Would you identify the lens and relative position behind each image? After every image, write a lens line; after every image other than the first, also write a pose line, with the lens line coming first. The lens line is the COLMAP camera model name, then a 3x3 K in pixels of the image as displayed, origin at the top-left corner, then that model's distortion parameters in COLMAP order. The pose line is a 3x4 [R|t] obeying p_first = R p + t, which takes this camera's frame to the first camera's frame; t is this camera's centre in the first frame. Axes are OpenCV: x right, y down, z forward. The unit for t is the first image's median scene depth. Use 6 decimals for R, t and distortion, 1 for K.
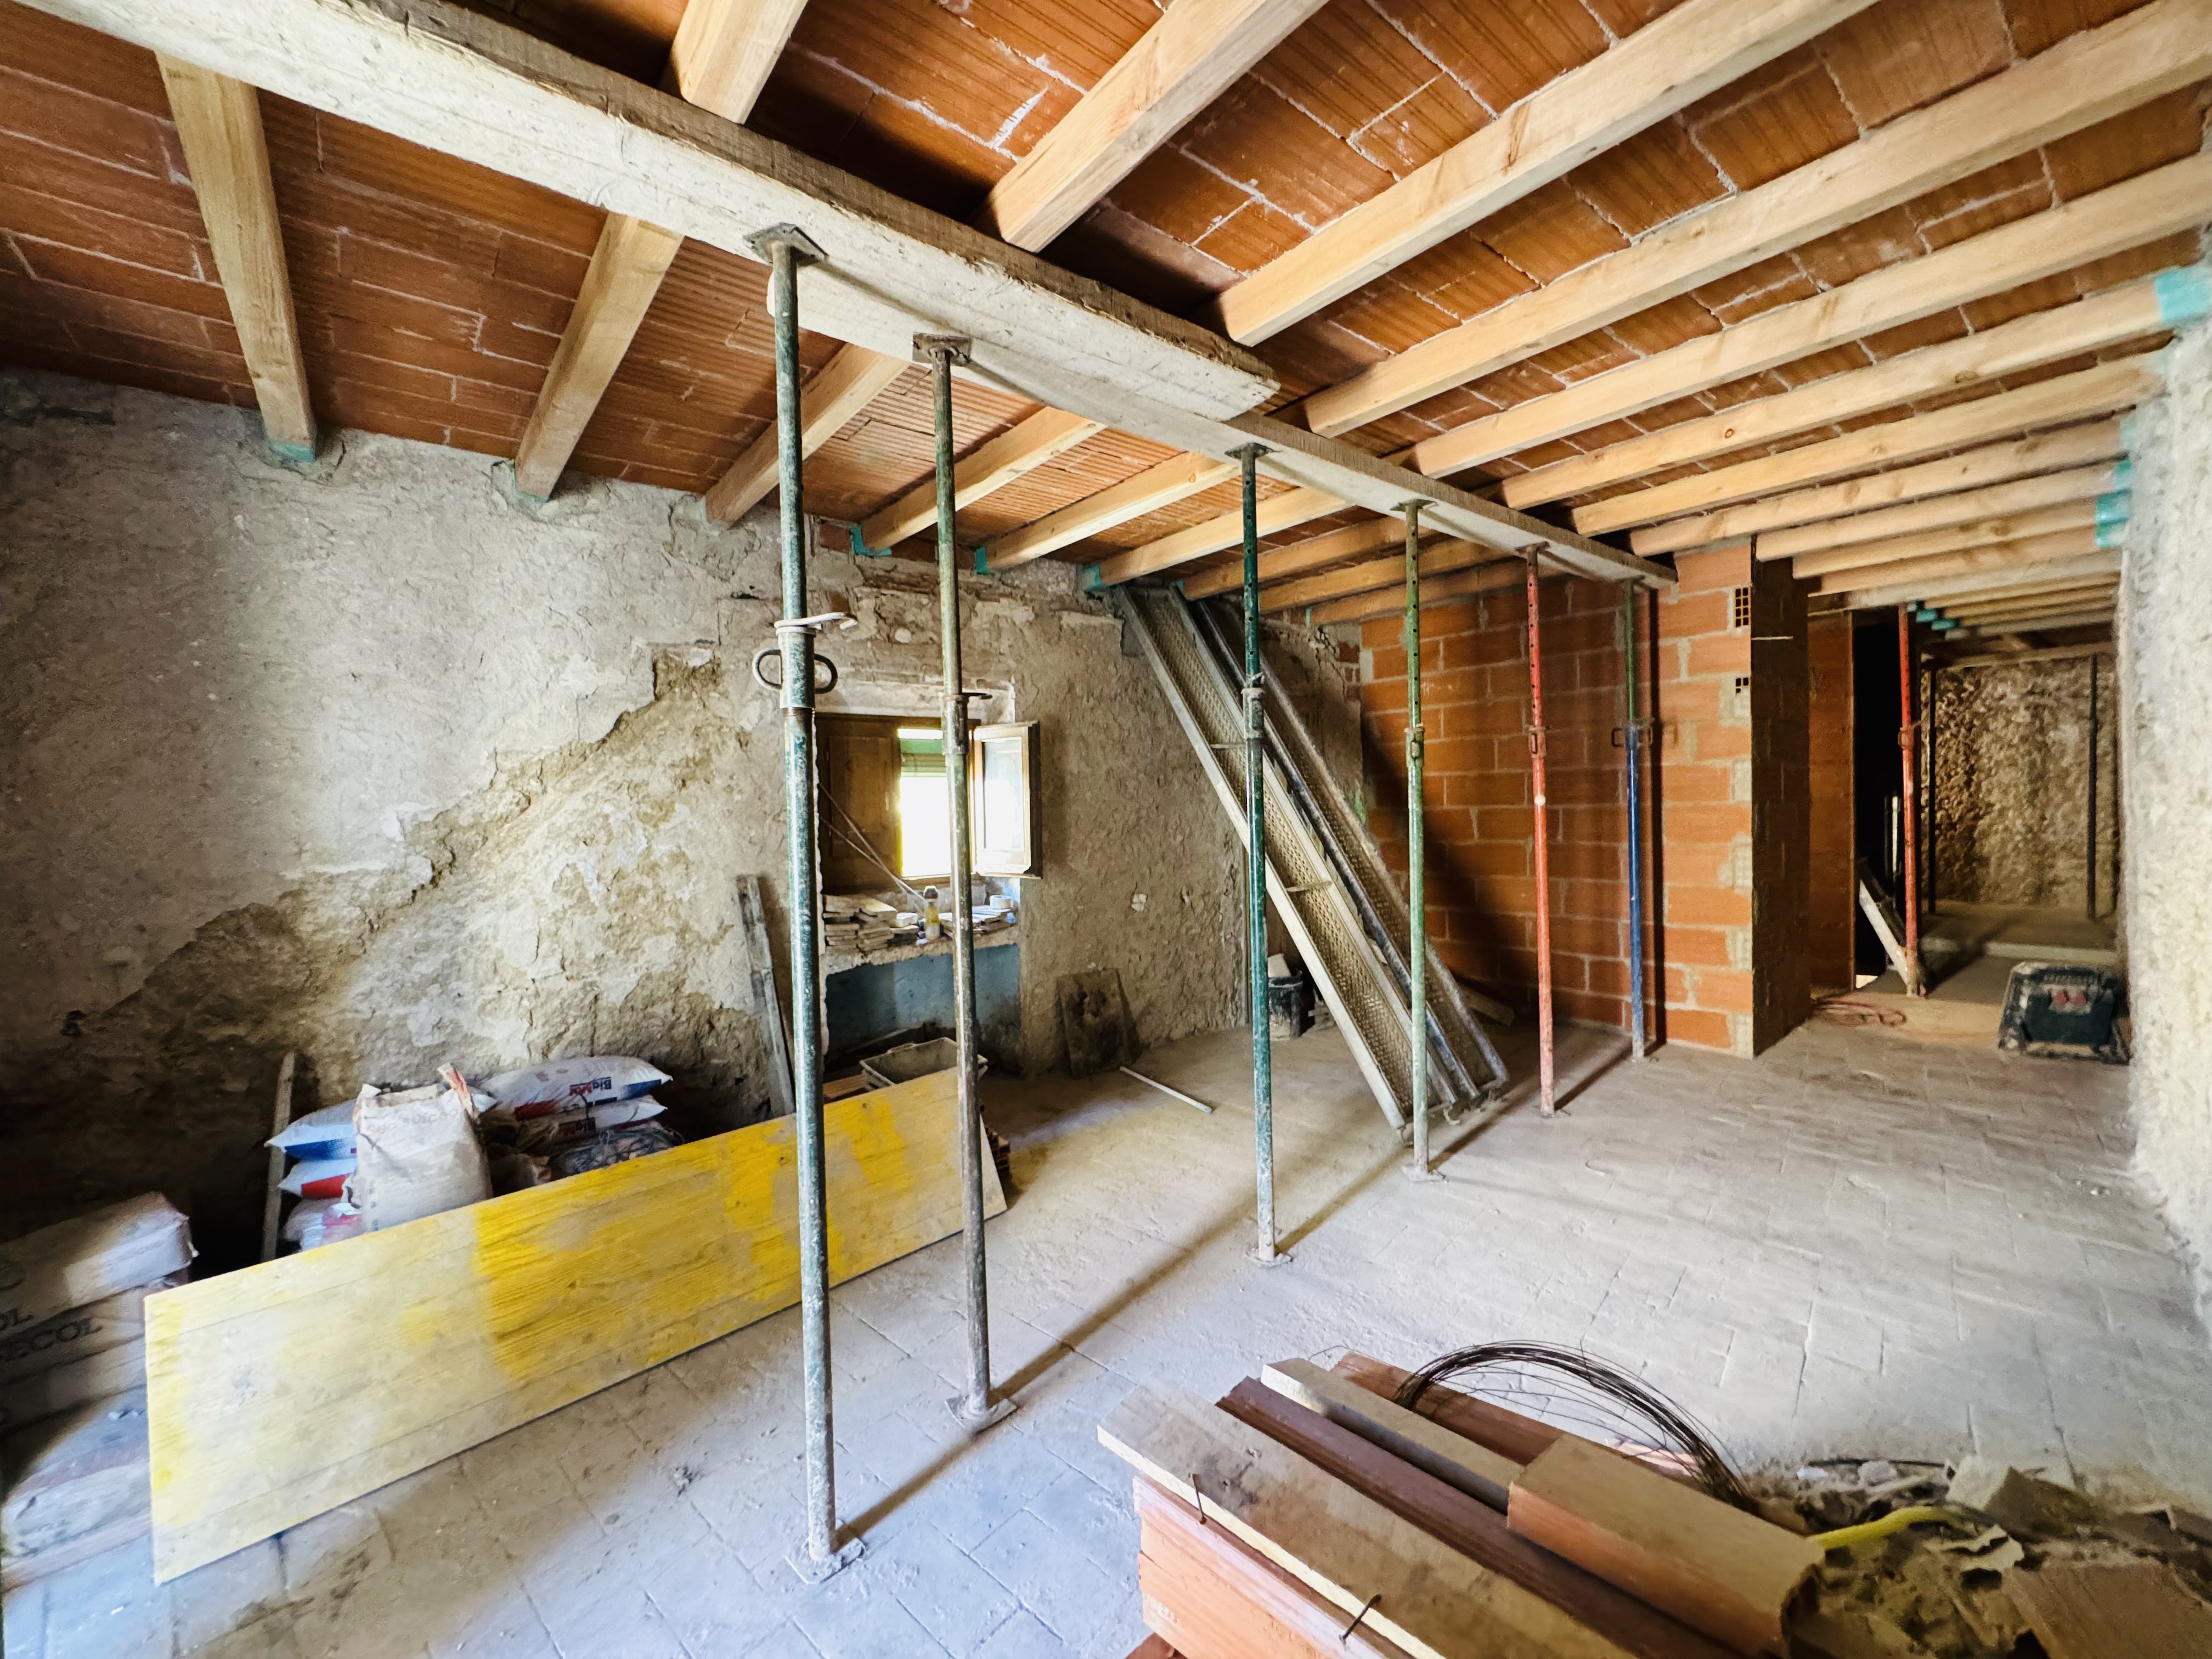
lens RADIAL K [[885.5, 0, 1105.1], [0, 885.5, 828.8], [0, 0, 1]] dist [-0.003091, -0.000829]
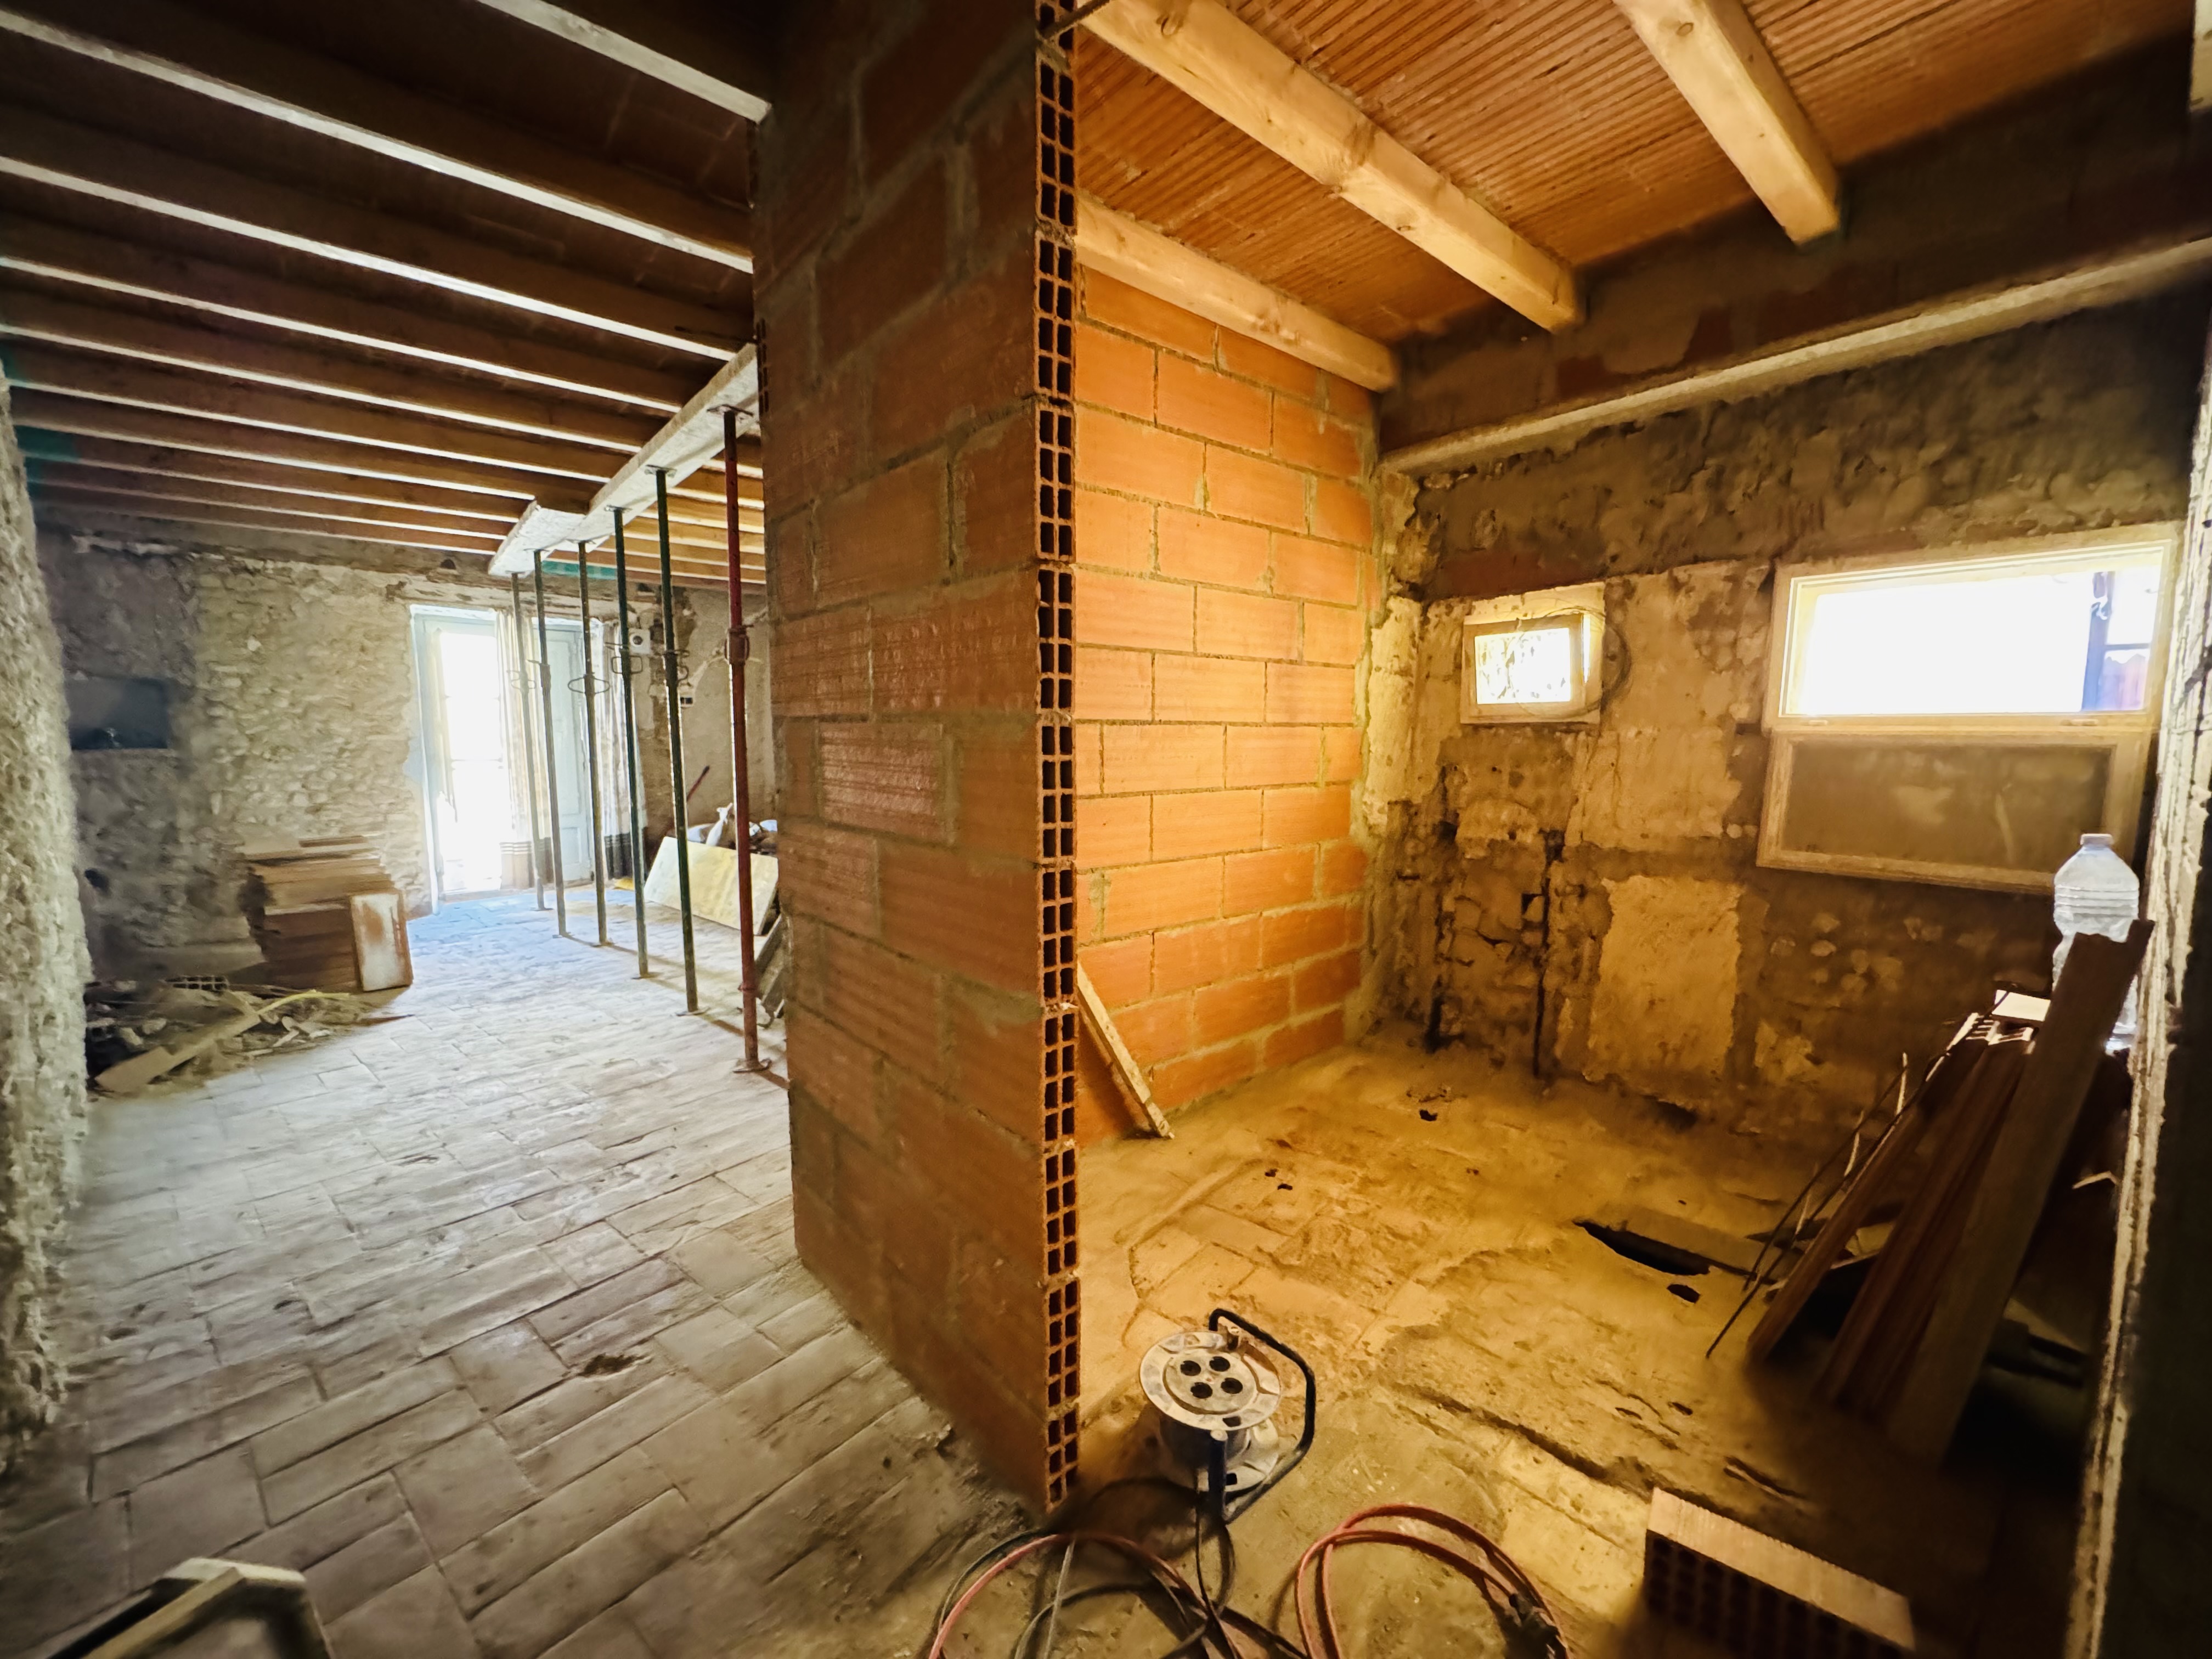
lens RADIAL K [[885.5, 0, 1106.2], [0, 885.5, 832.0], [0, 0, 1]] dist [-0.003091, -0.000829]
pose [[0.025321, 0.134918, -0.990533, 1.474797], [-0.026783, 0.990587, 0.134240, -0.048826], [0.999321, 0.023131, 0.028696, 1.428967]]
